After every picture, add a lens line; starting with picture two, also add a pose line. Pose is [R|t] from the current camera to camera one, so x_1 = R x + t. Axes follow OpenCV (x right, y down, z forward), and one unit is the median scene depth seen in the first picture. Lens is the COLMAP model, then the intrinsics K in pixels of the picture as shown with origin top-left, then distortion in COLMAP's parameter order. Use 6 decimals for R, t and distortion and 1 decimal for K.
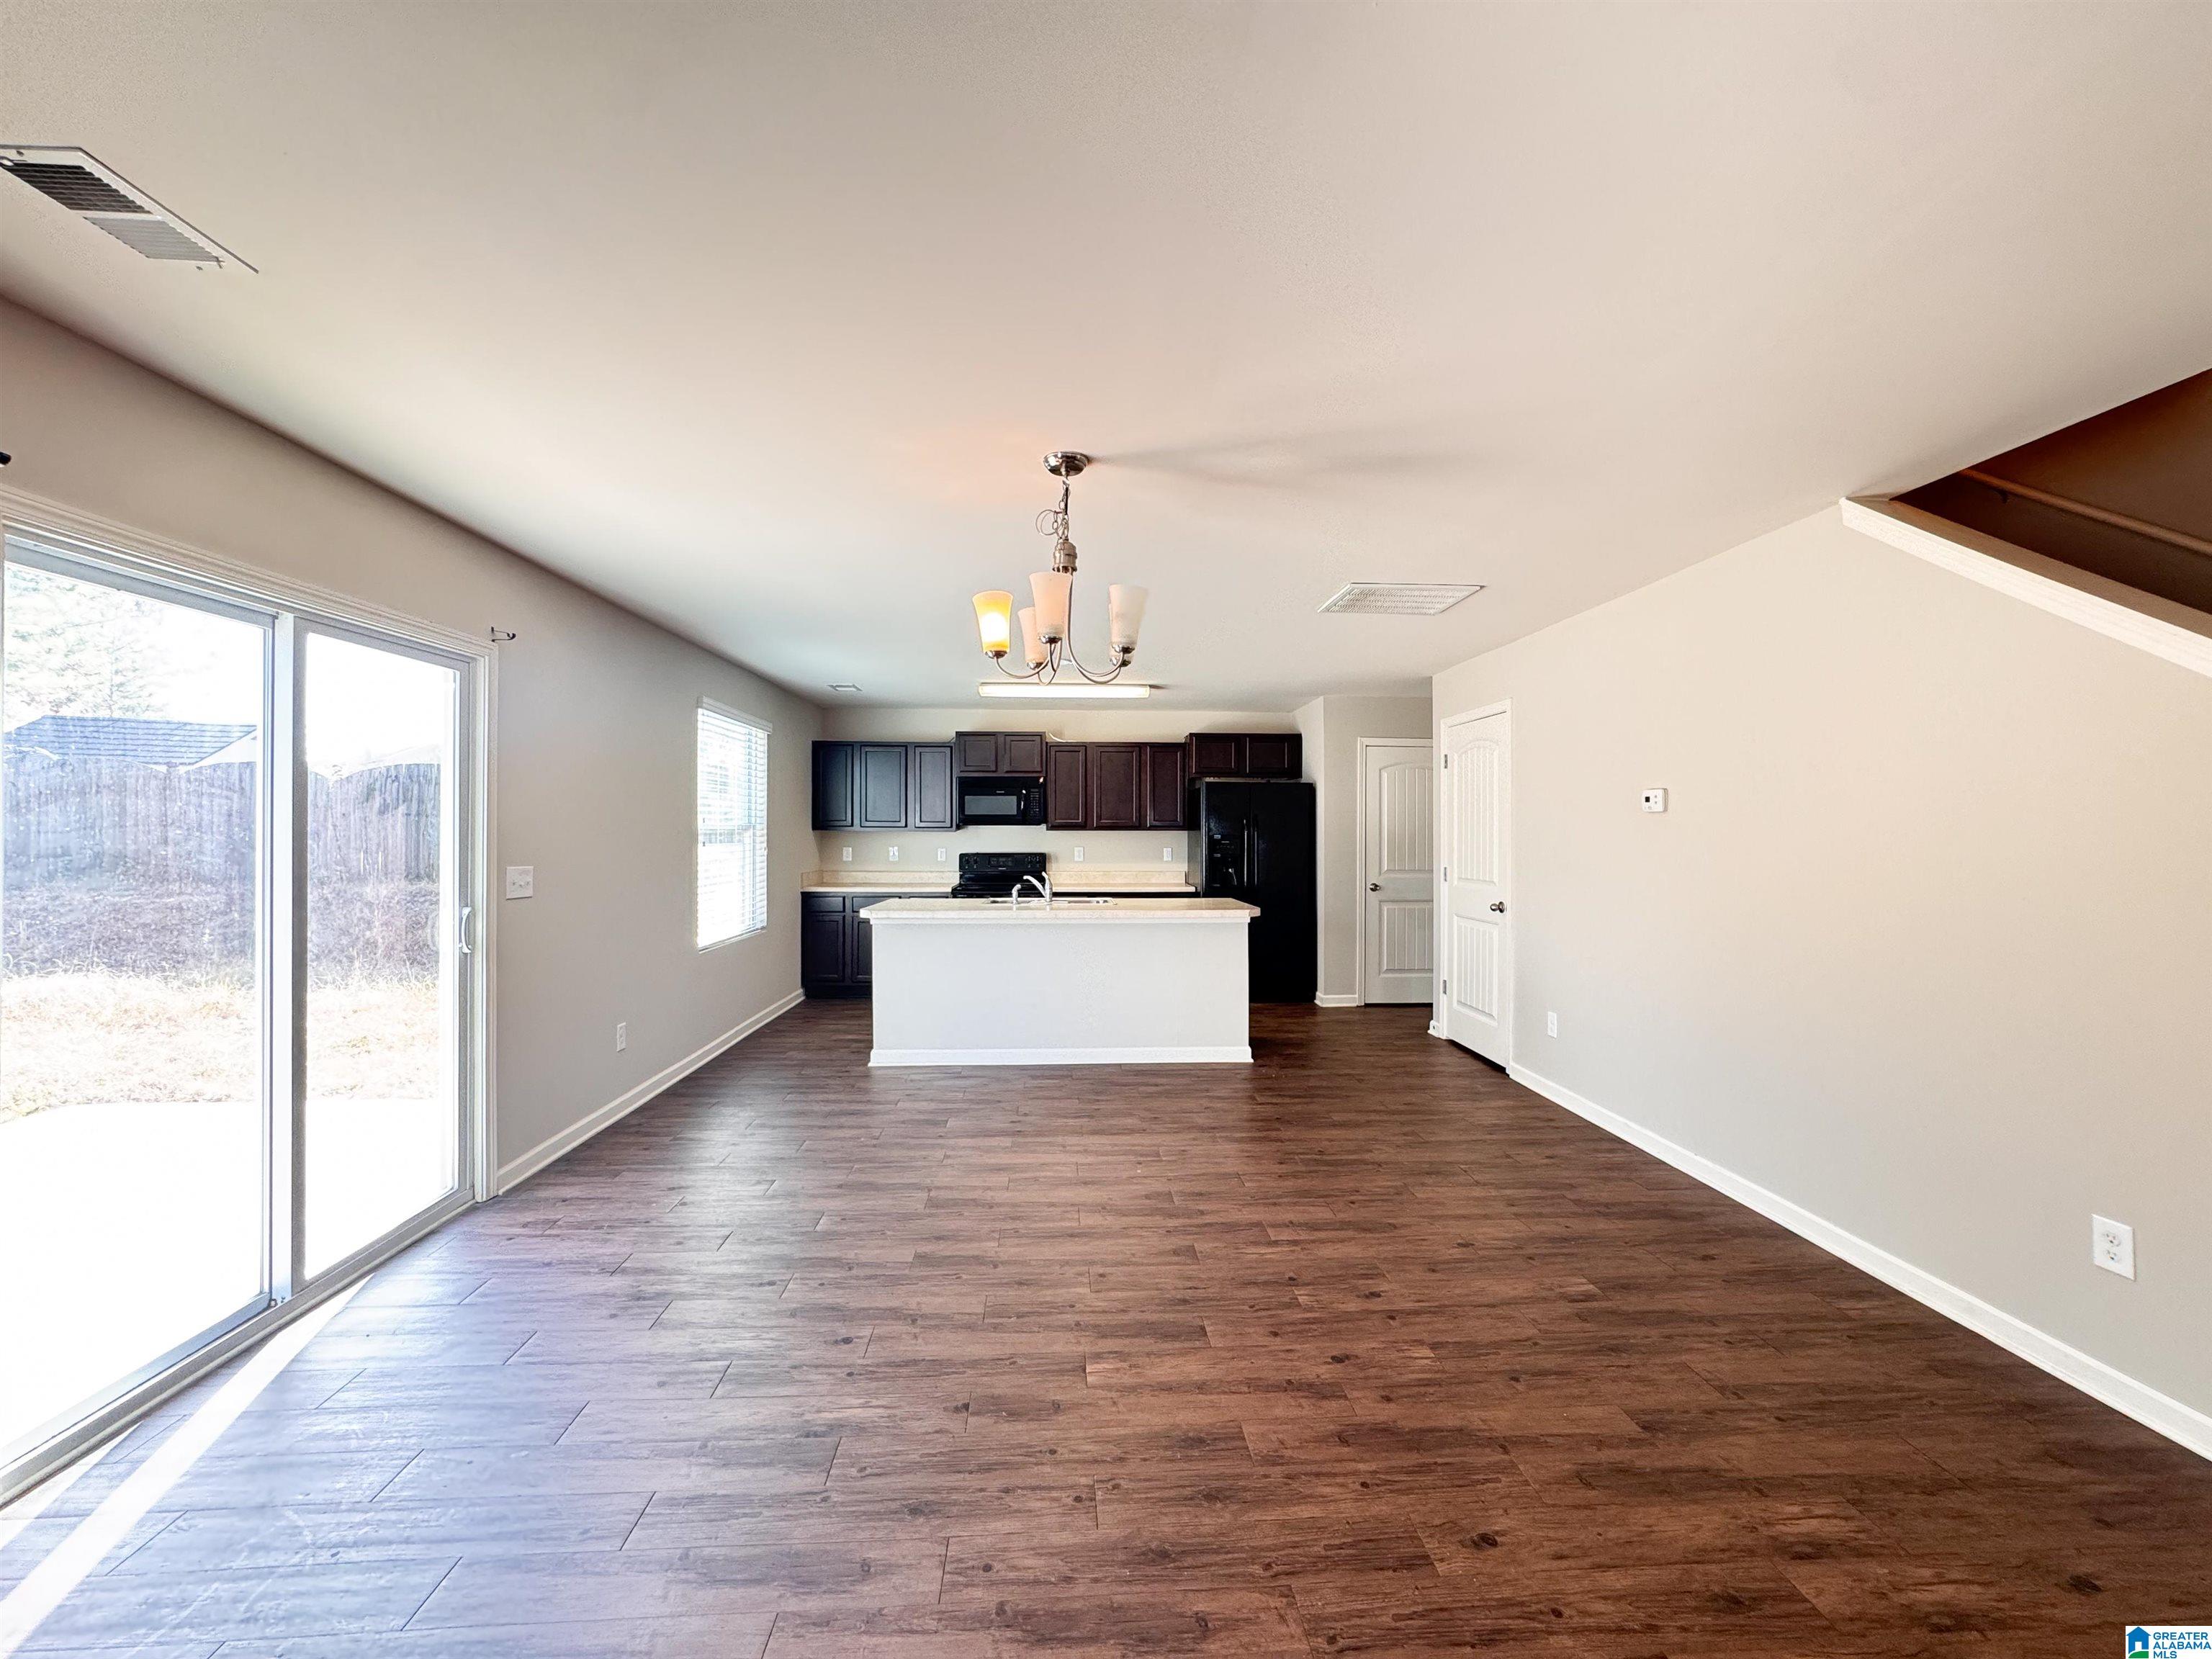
lens RADIAL K [[903.1, 0, 1102.3], [0, 903.1, 829.2], [0, 0, 1]] dist [-0.004851, 0.001952]
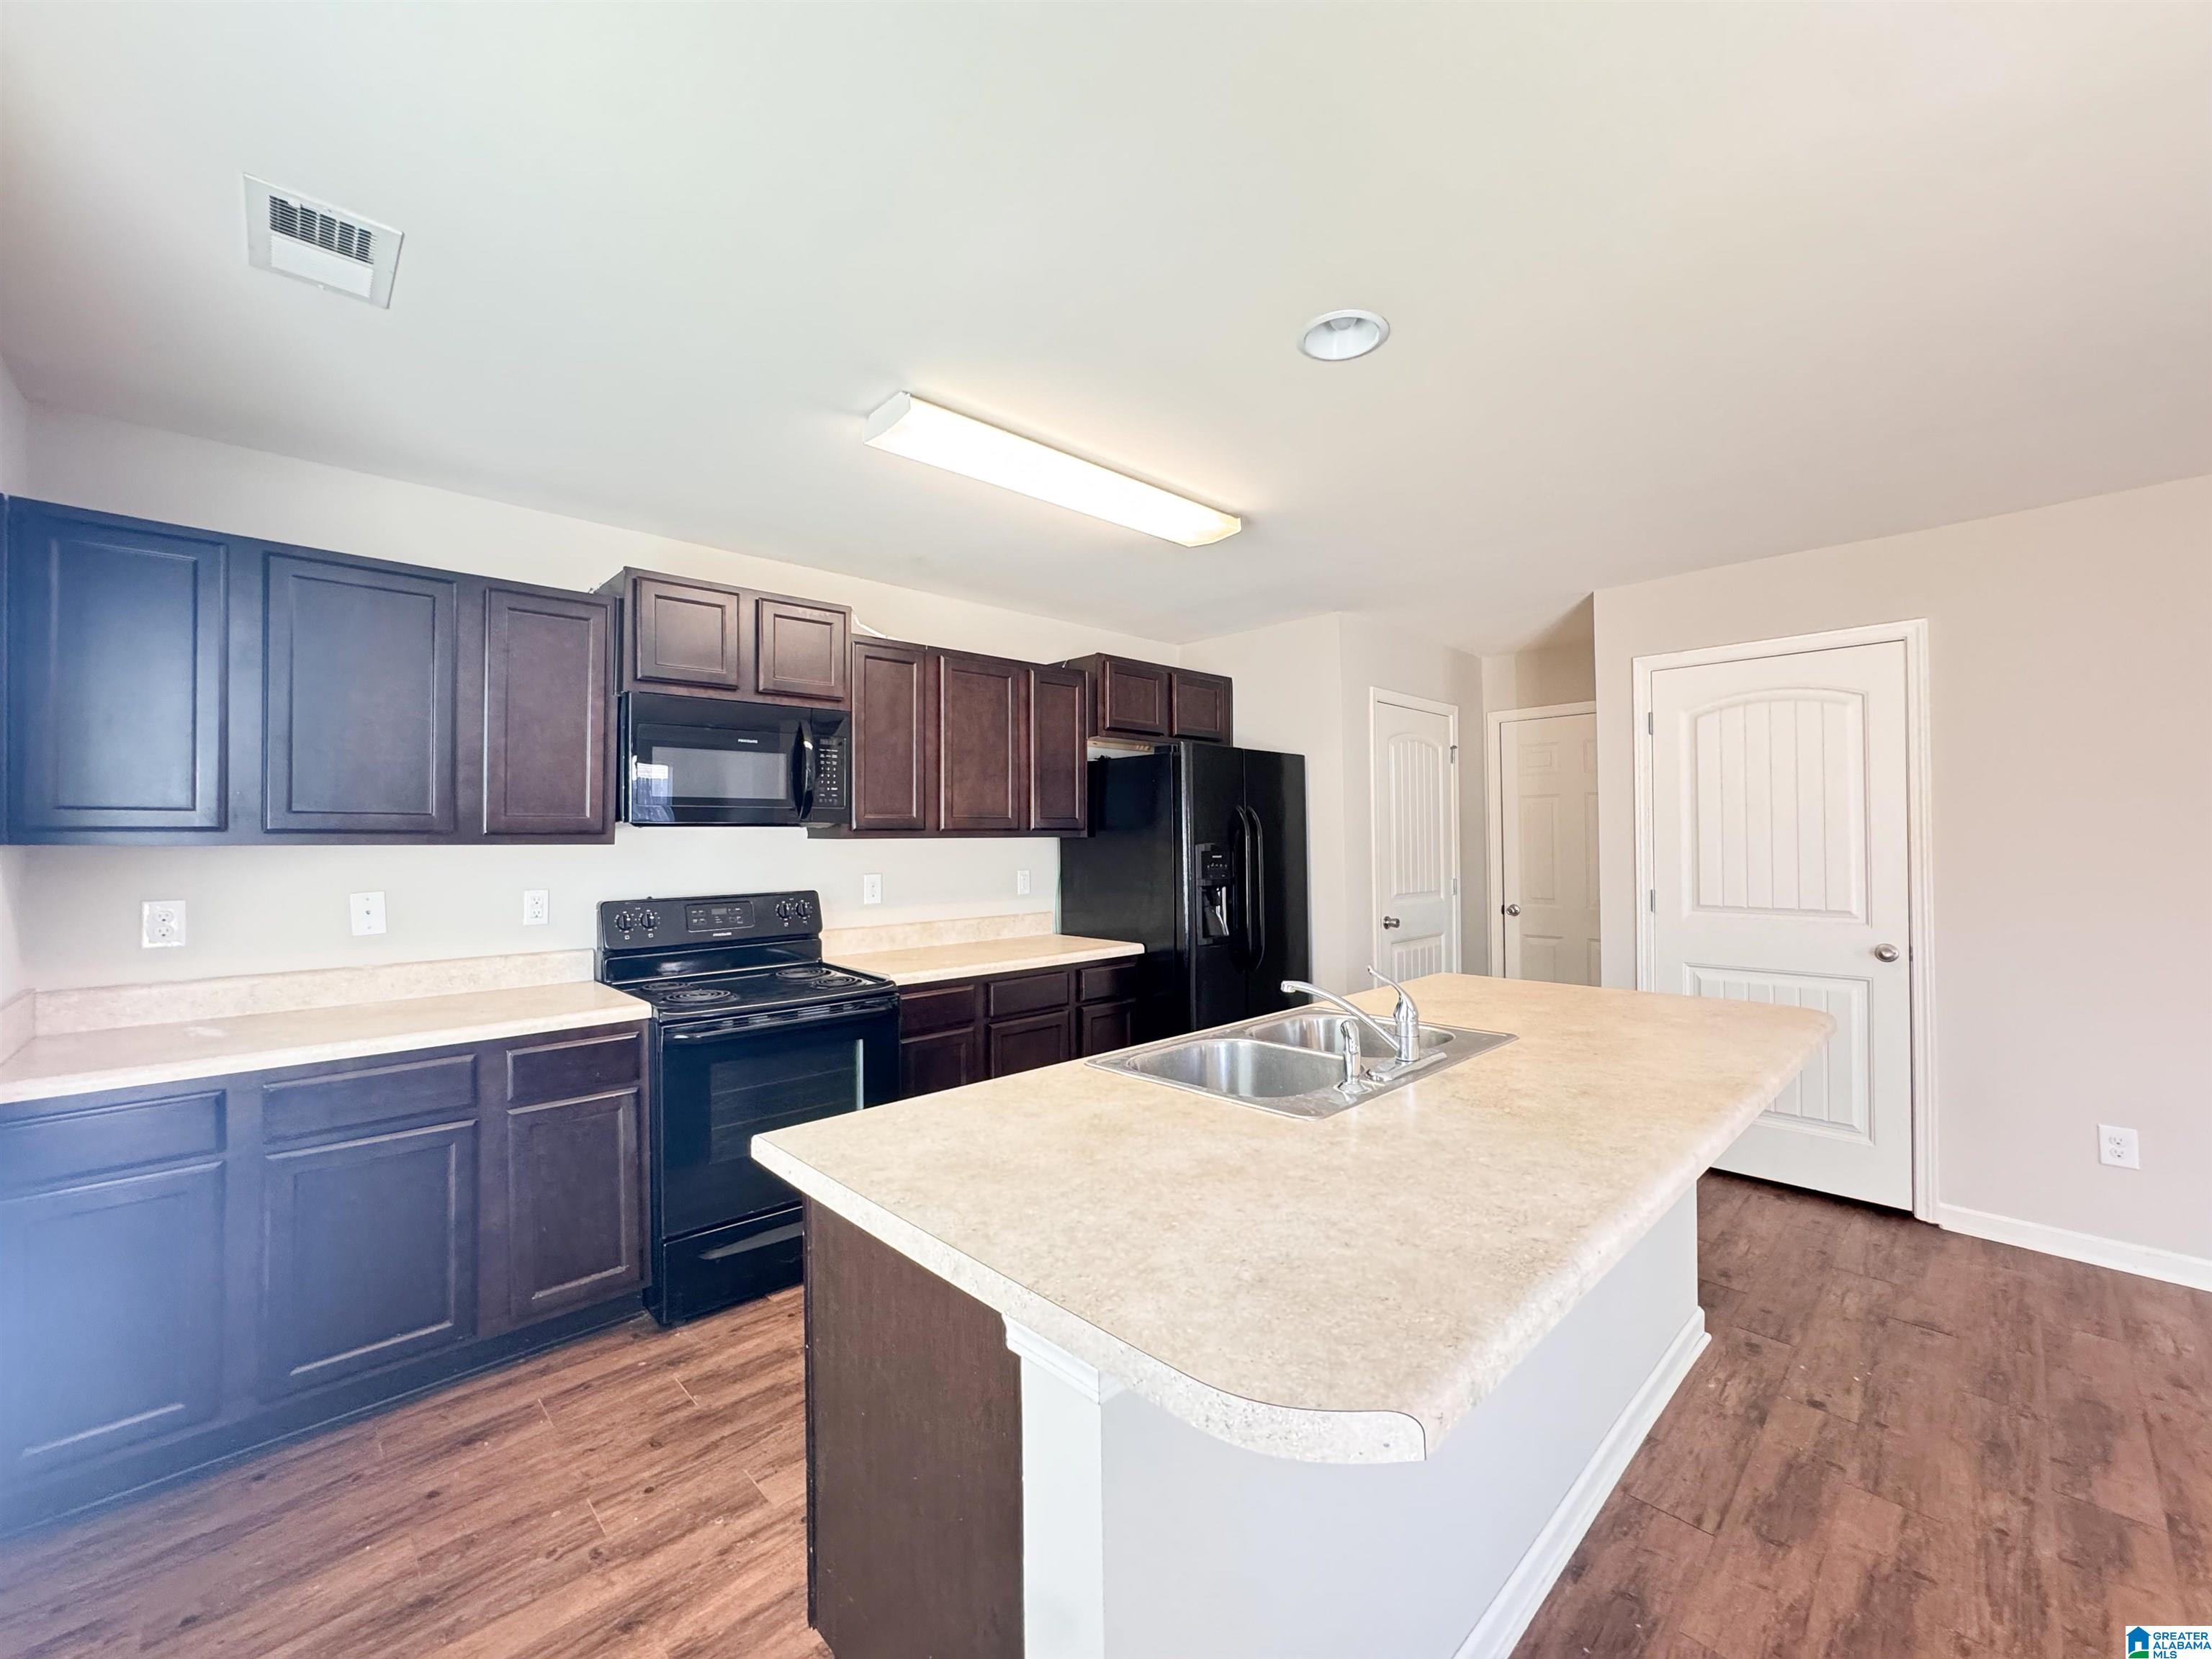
lens RADIAL K [[903.1, 0, 1127.2], [0, 903.1, 814.6], [0, 0, 1]] dist [-0.004851, 0.001952]
pose [[0.743427, 0.011598, 0.668716, -0.265096], [0.004224, 0.999748, -0.022034, 0.000446], [-0.668804, 0.019205, 0.743191, 0.626447]]
